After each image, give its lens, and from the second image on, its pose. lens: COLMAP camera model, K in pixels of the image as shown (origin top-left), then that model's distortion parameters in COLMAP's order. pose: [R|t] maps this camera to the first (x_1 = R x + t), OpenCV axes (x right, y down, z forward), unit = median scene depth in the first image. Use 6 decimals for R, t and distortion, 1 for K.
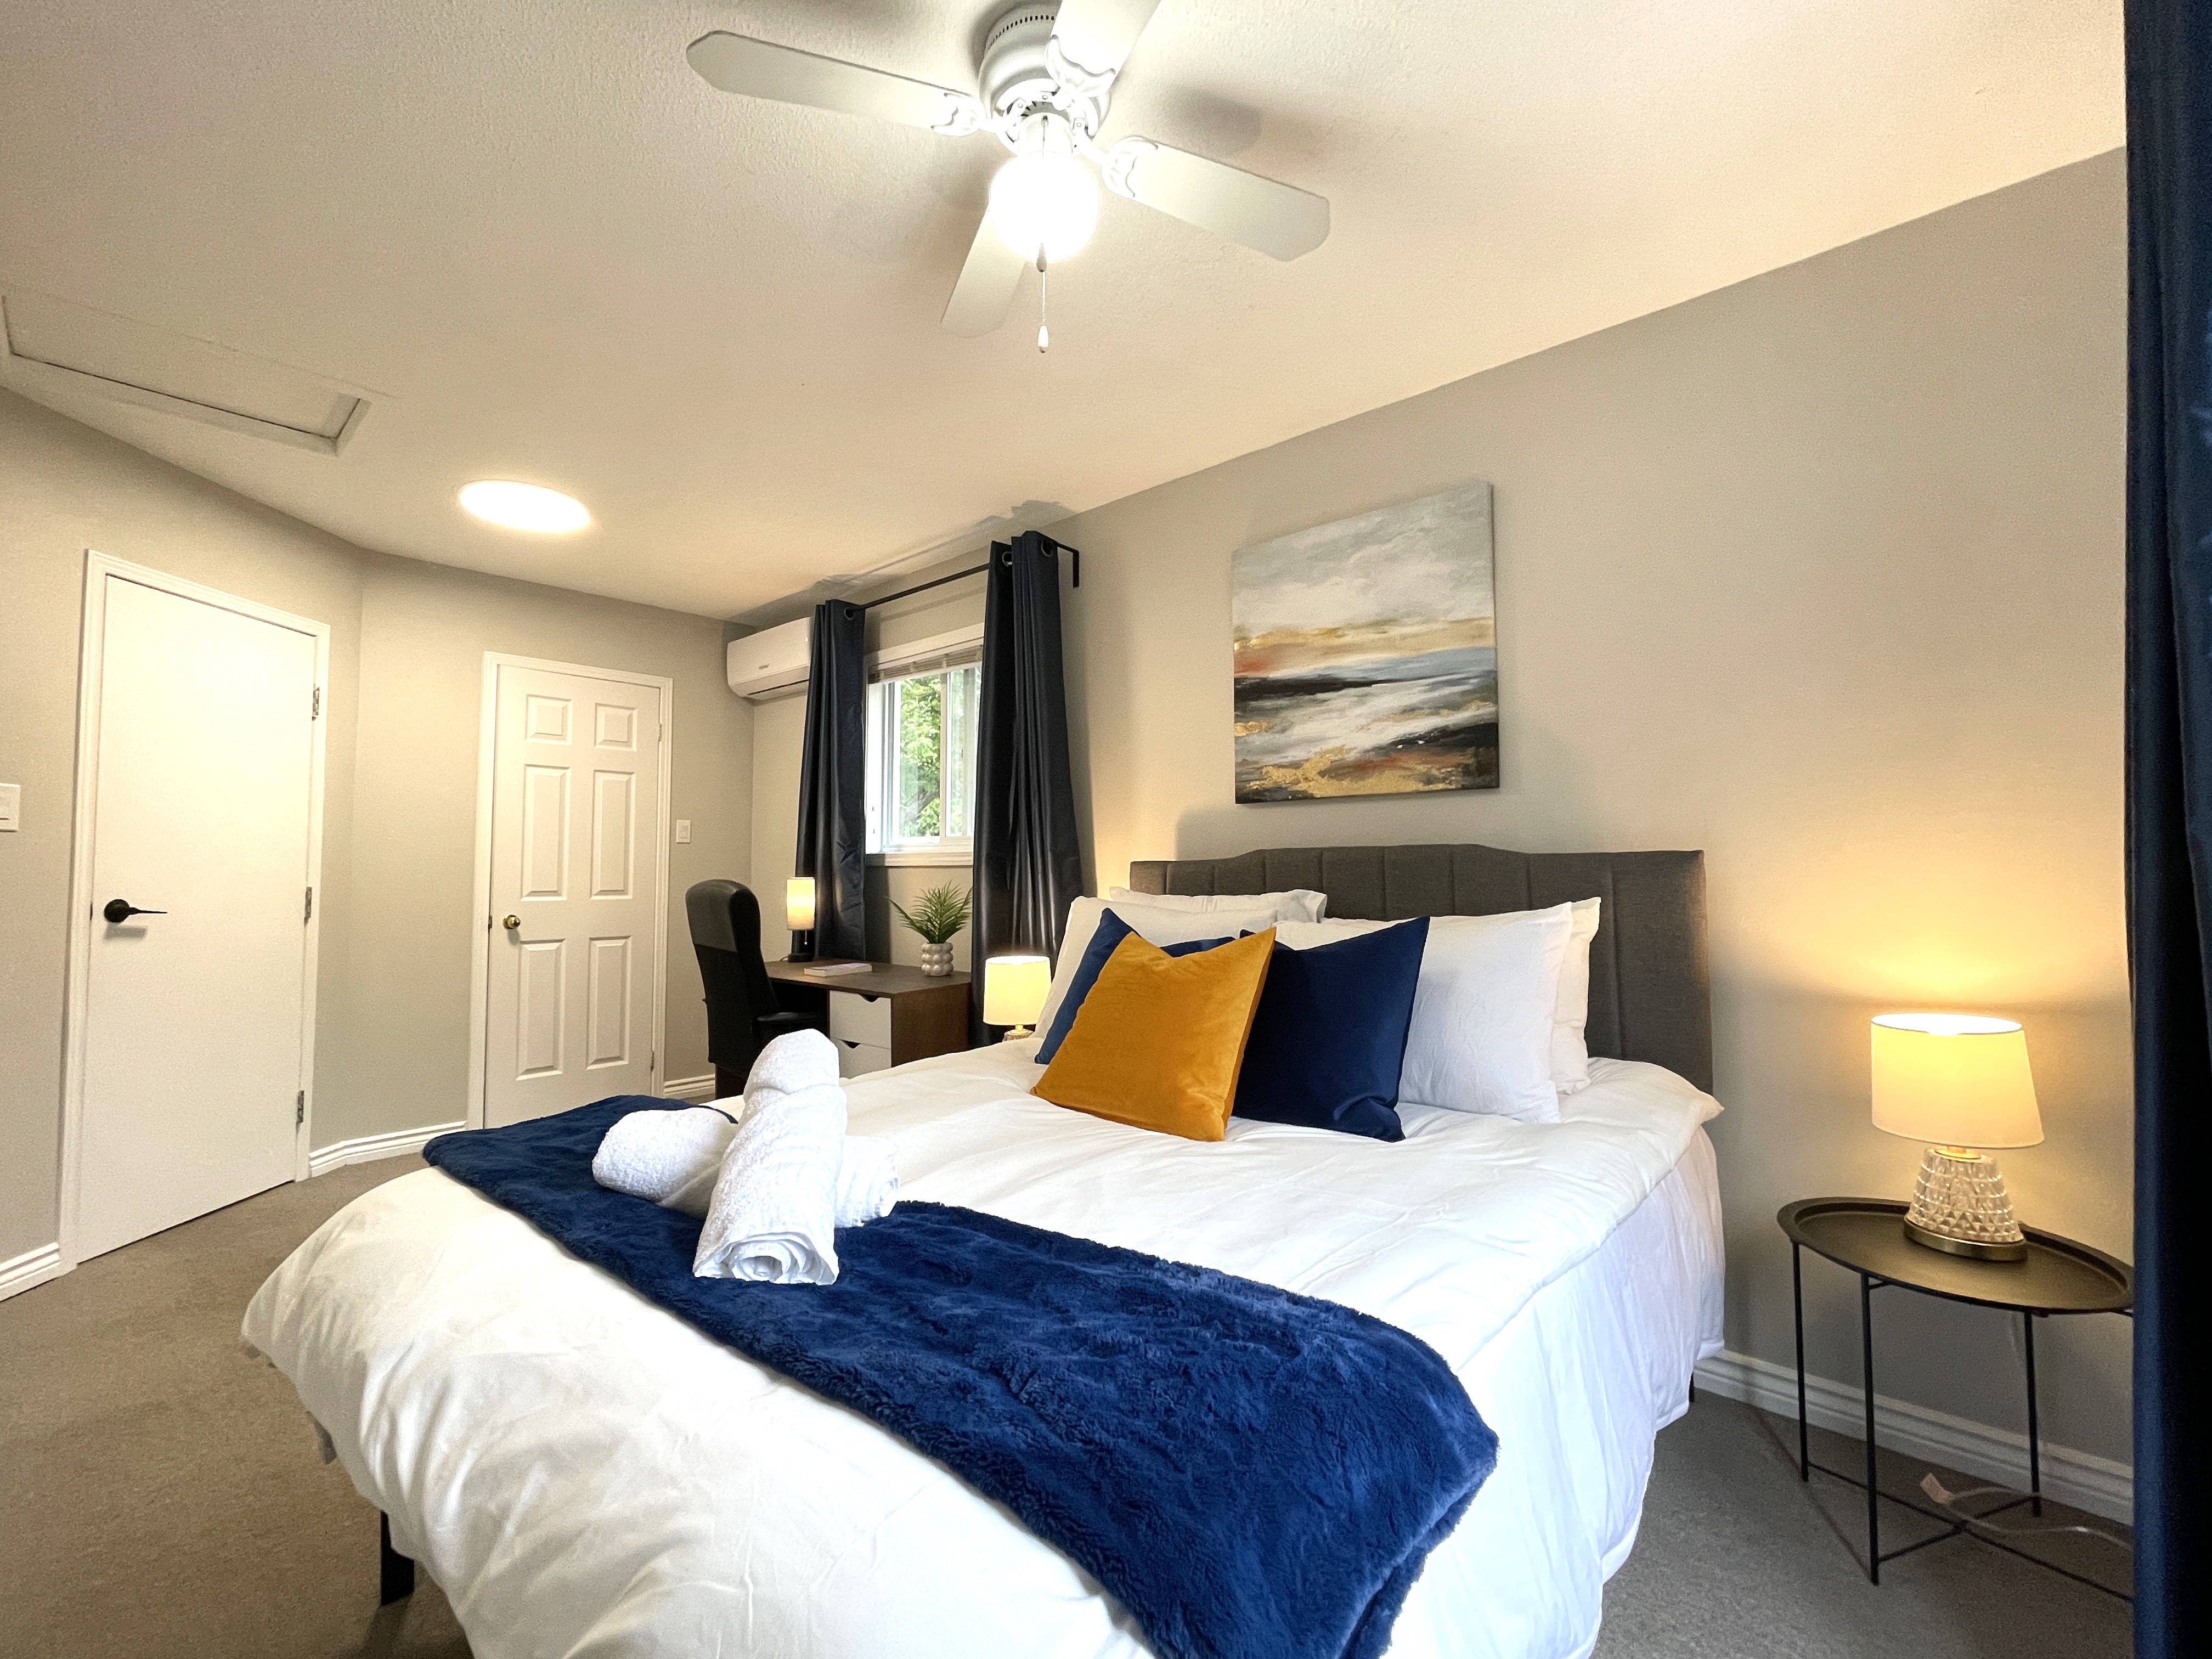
lens RADIAL K [[947.8, 0, 1091.0], [0, 947.8, 831.2], [0, 0, 1]] dist [0.000753, 0.000006]
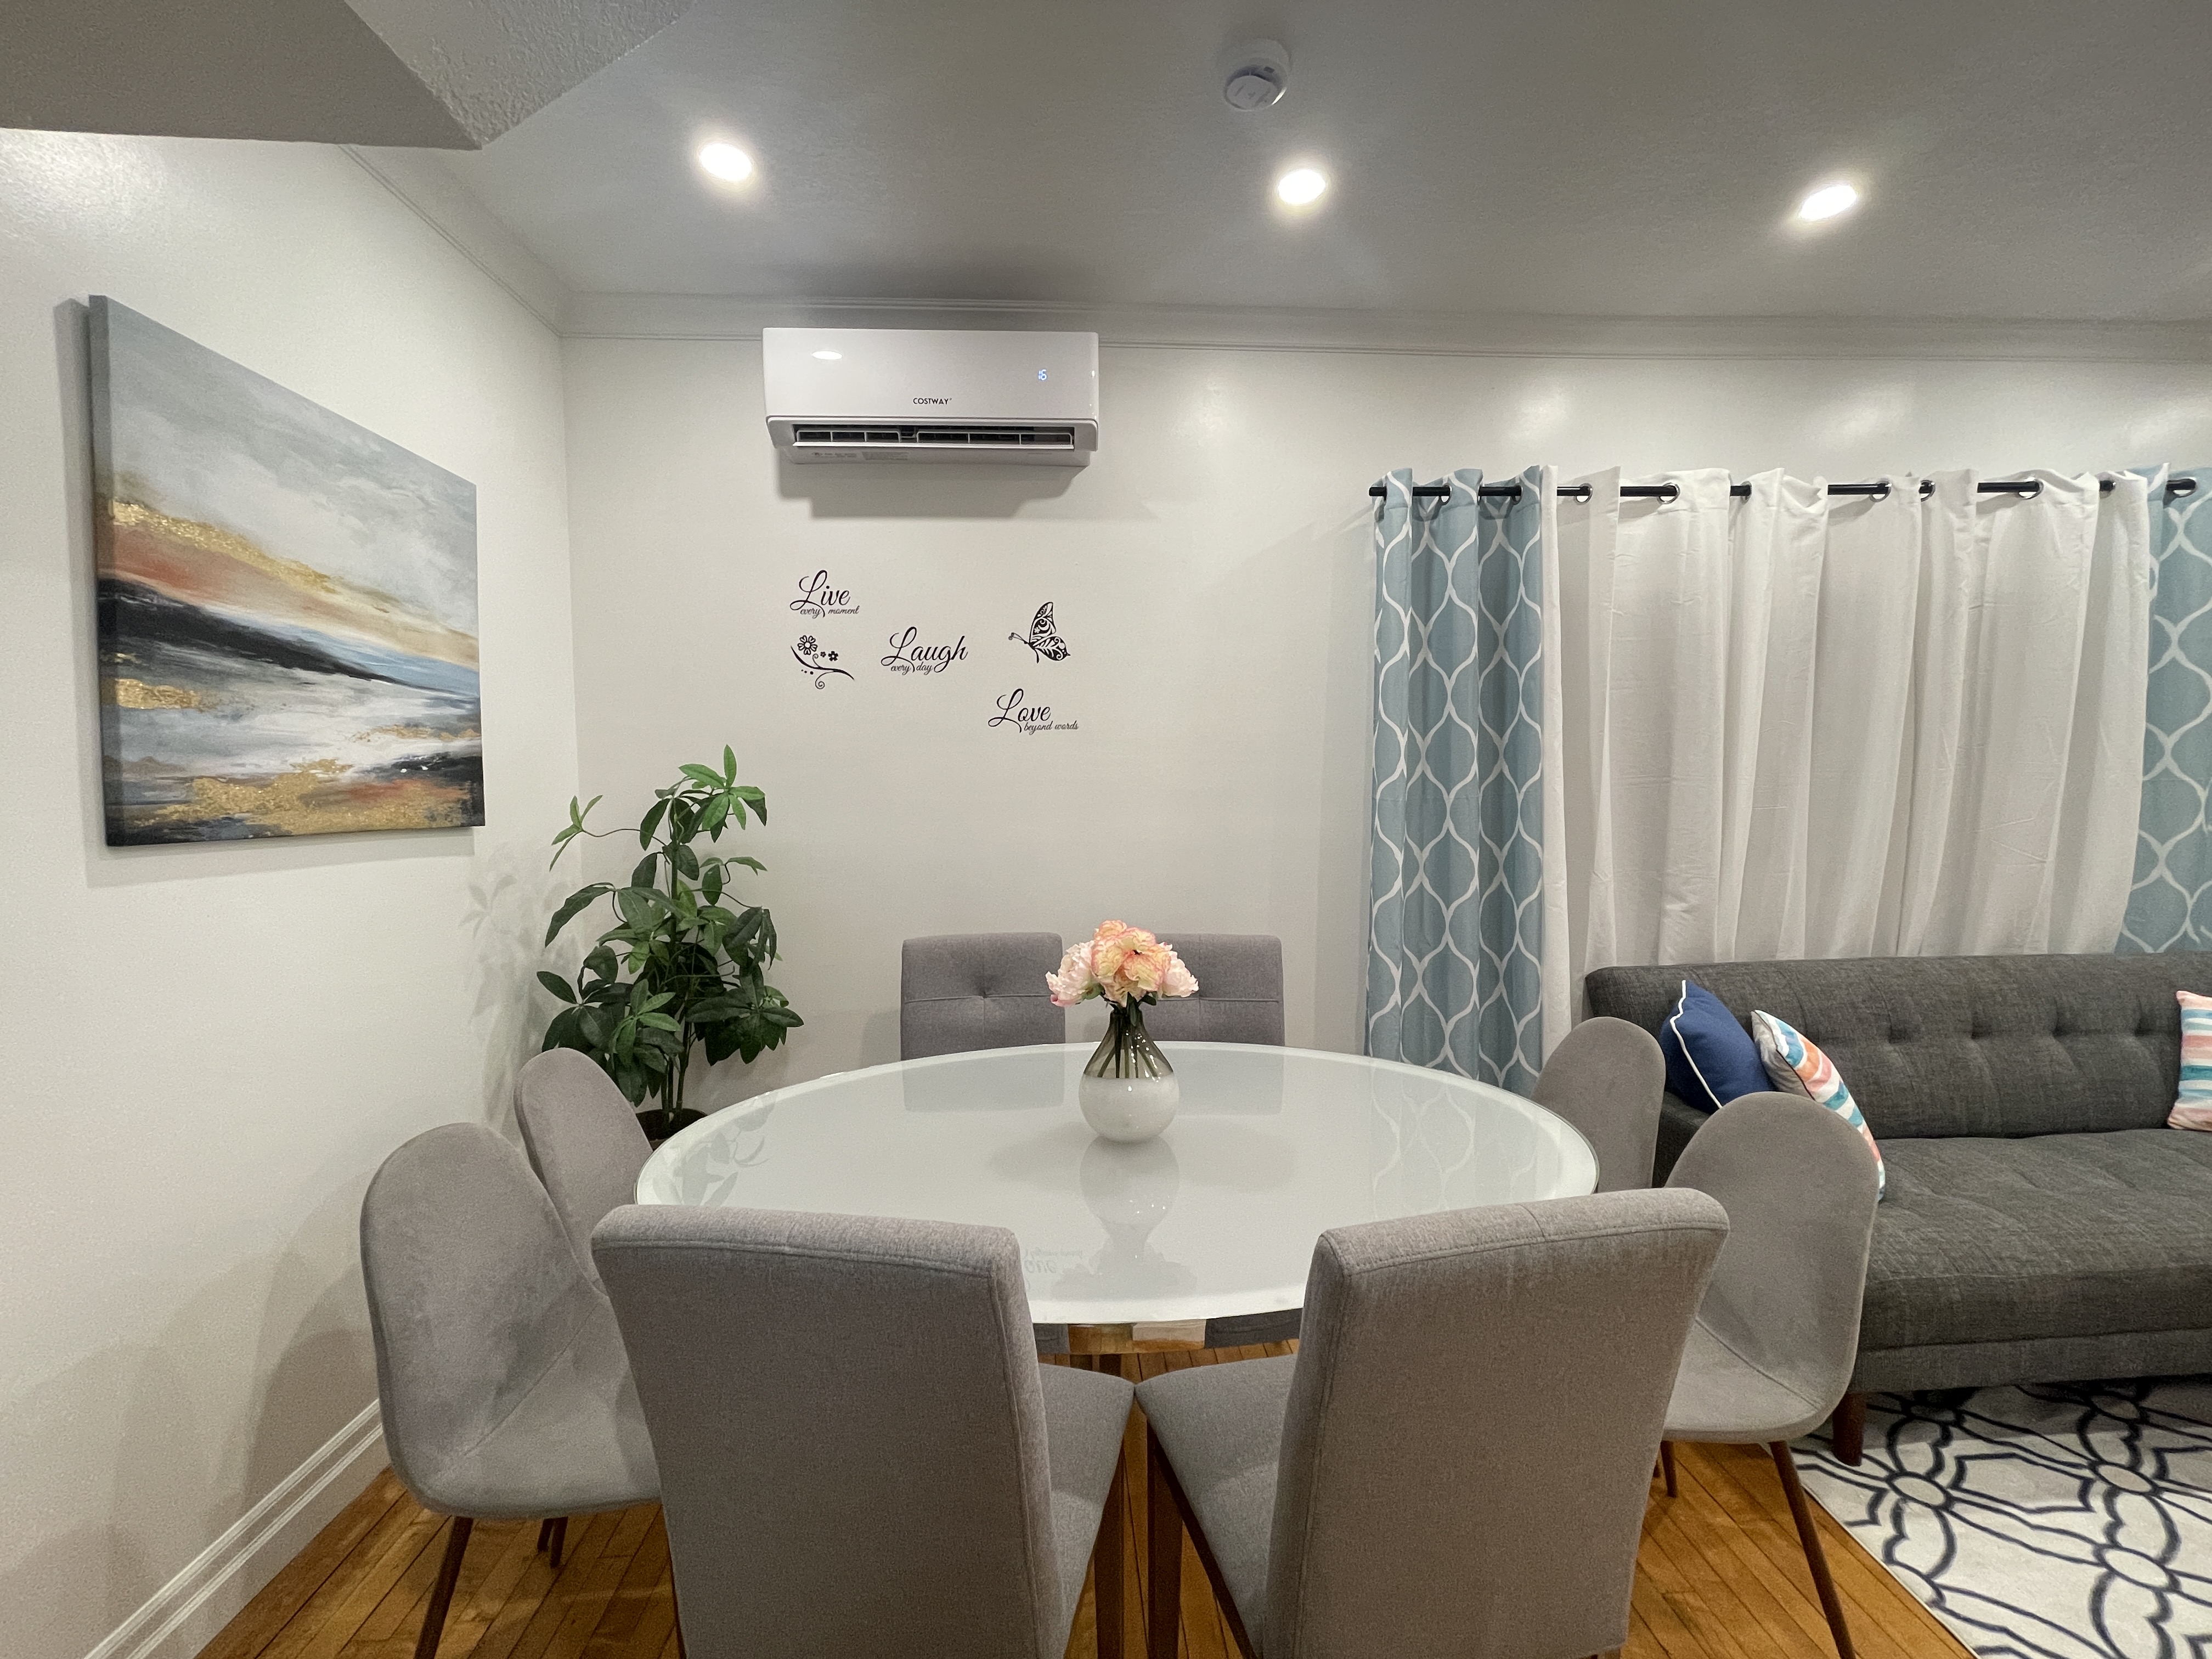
lens RADIAL K [[881.2, 0, 1106.0], [0, 881.2, 829.5], [0, 0, 1]] dist [0.000331, -0.000016]
pose [[-0.702607, -0.022943, 0.711208, -0.537599], [-0.021807, 0.999705, 0.010706, -0.057852], [-0.711244, -0.007987, -0.702900, 1.024101]]
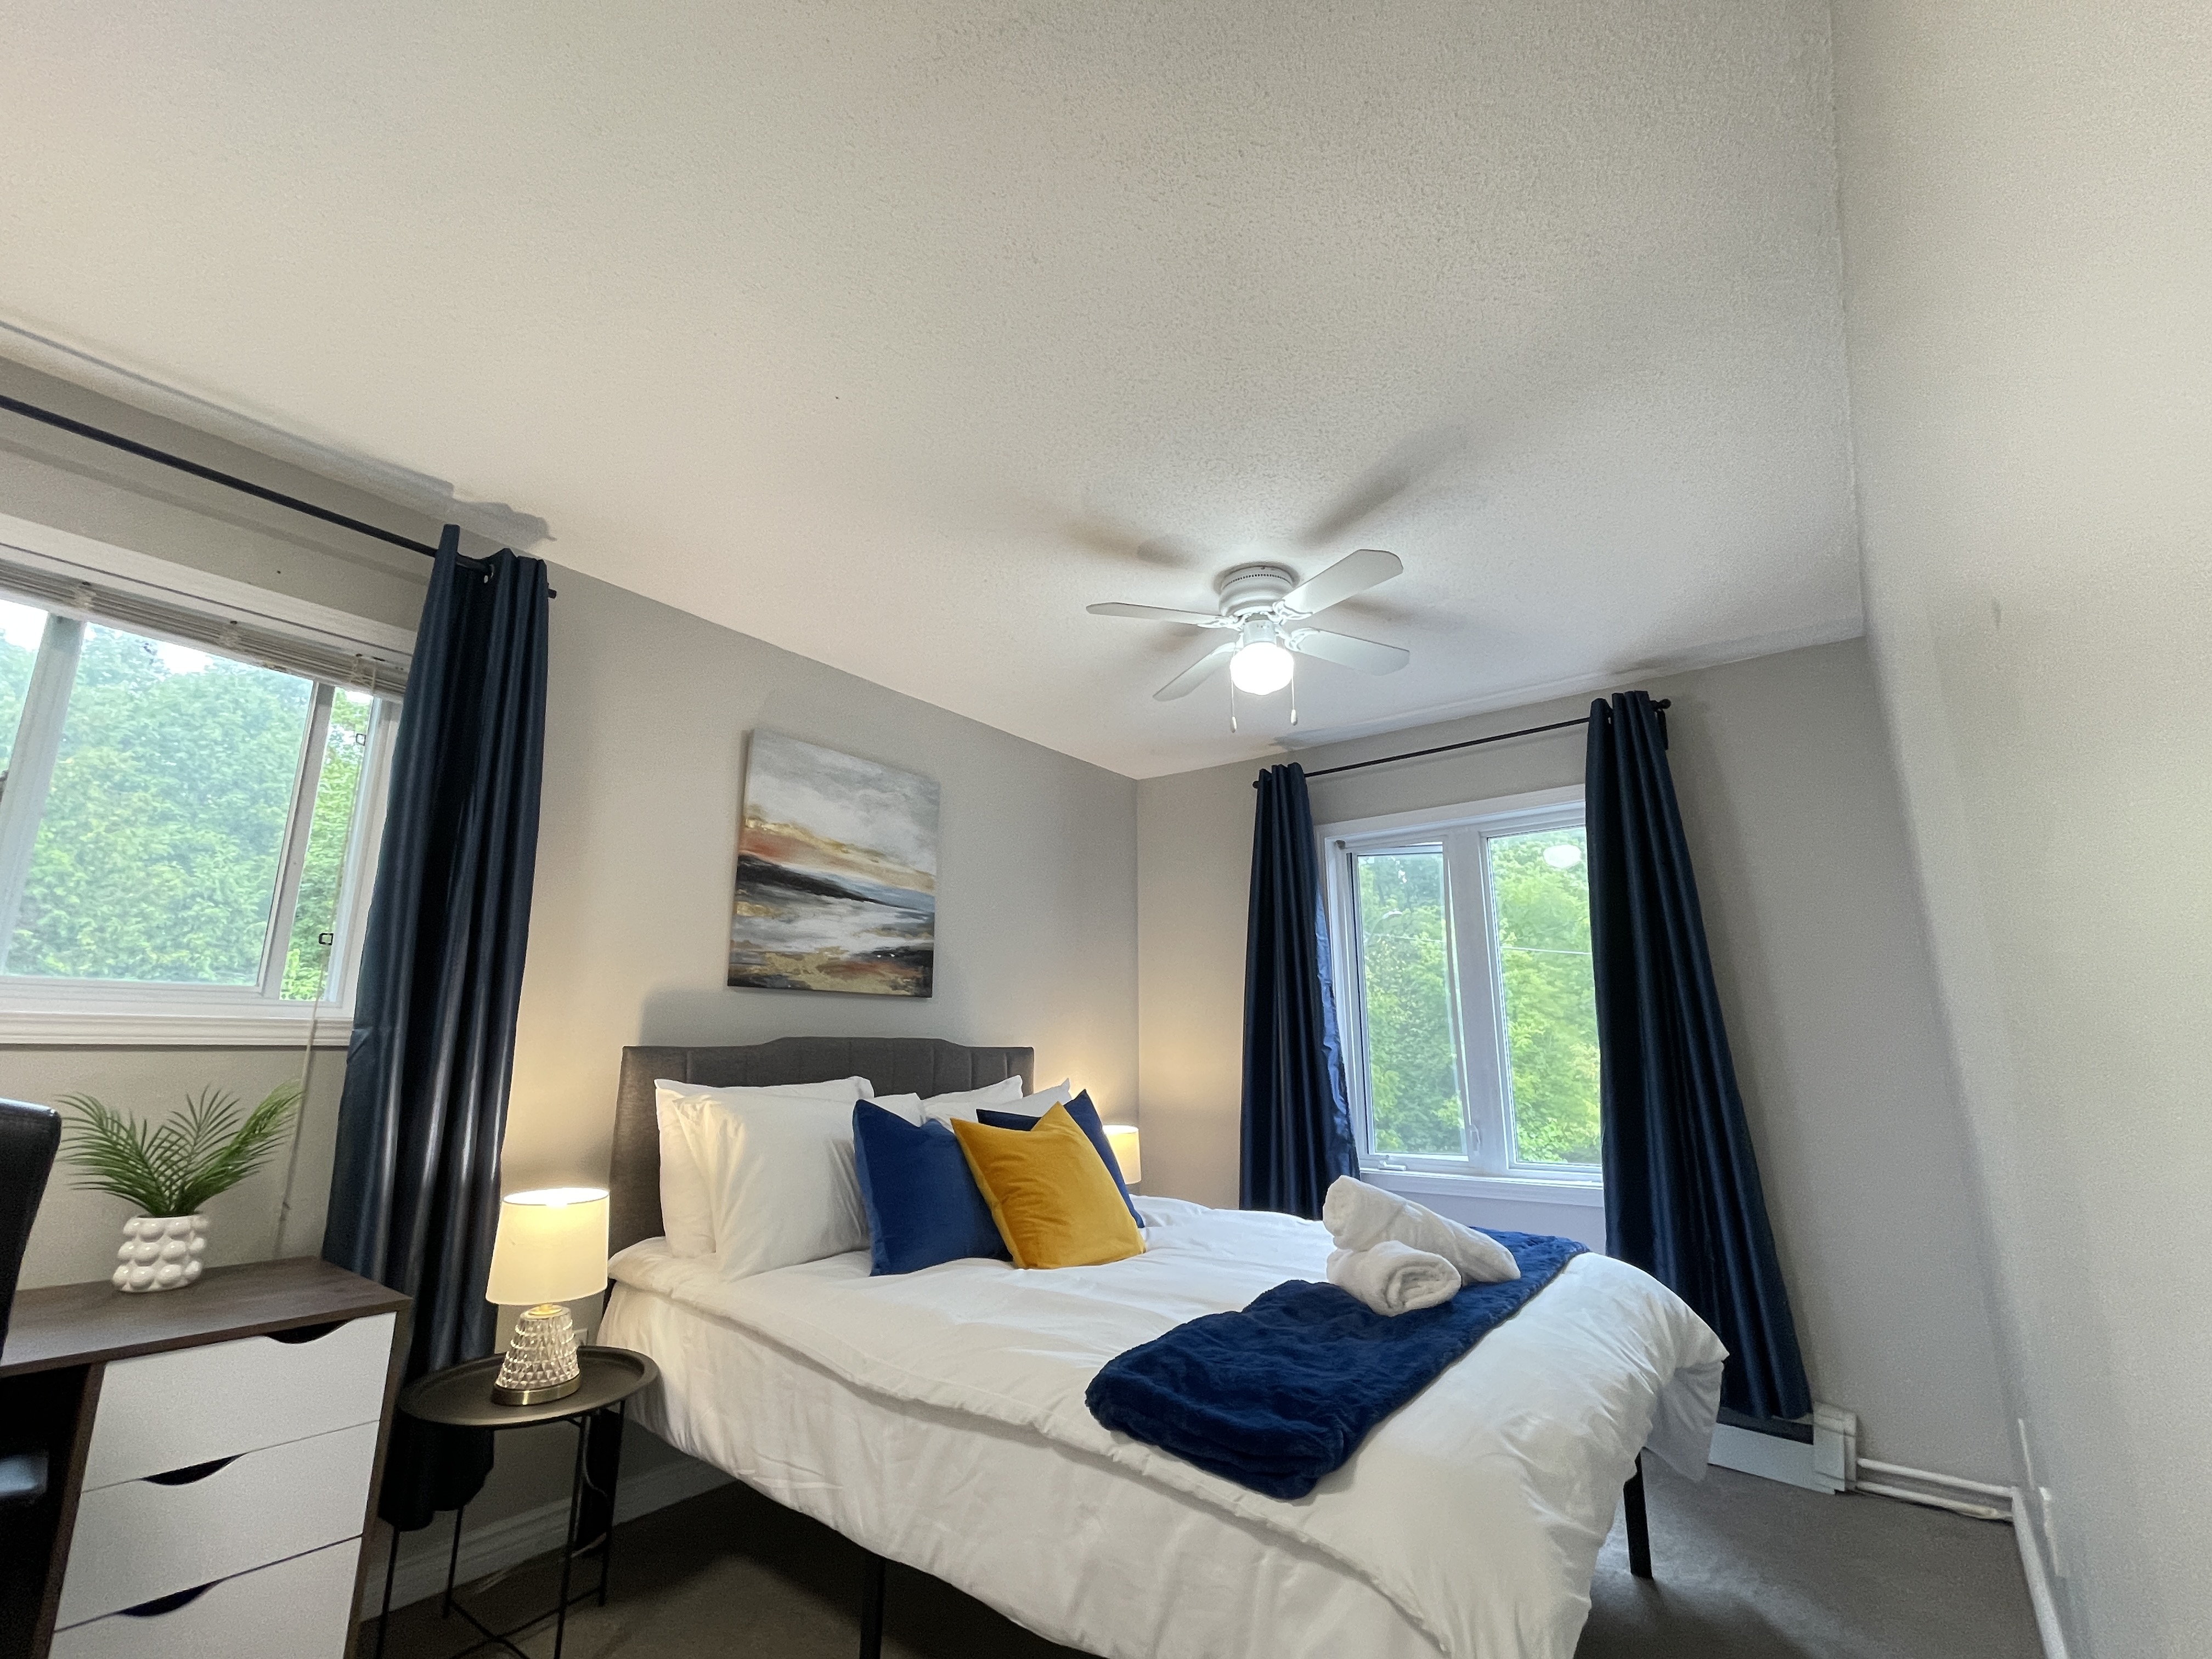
lens RADIAL K [[980.5, 0, 1095.1], [0, 980.5, 833.1], [0, 0, 1]] dist [-0.001705, -0.000373]
pose [[-0.076791, 0.221174, 0.972206, -0.919155], [-0.046440, 0.973234, -0.225076, 0.027970], [-0.995965, -0.062433, -0.064464, 0.757353]]
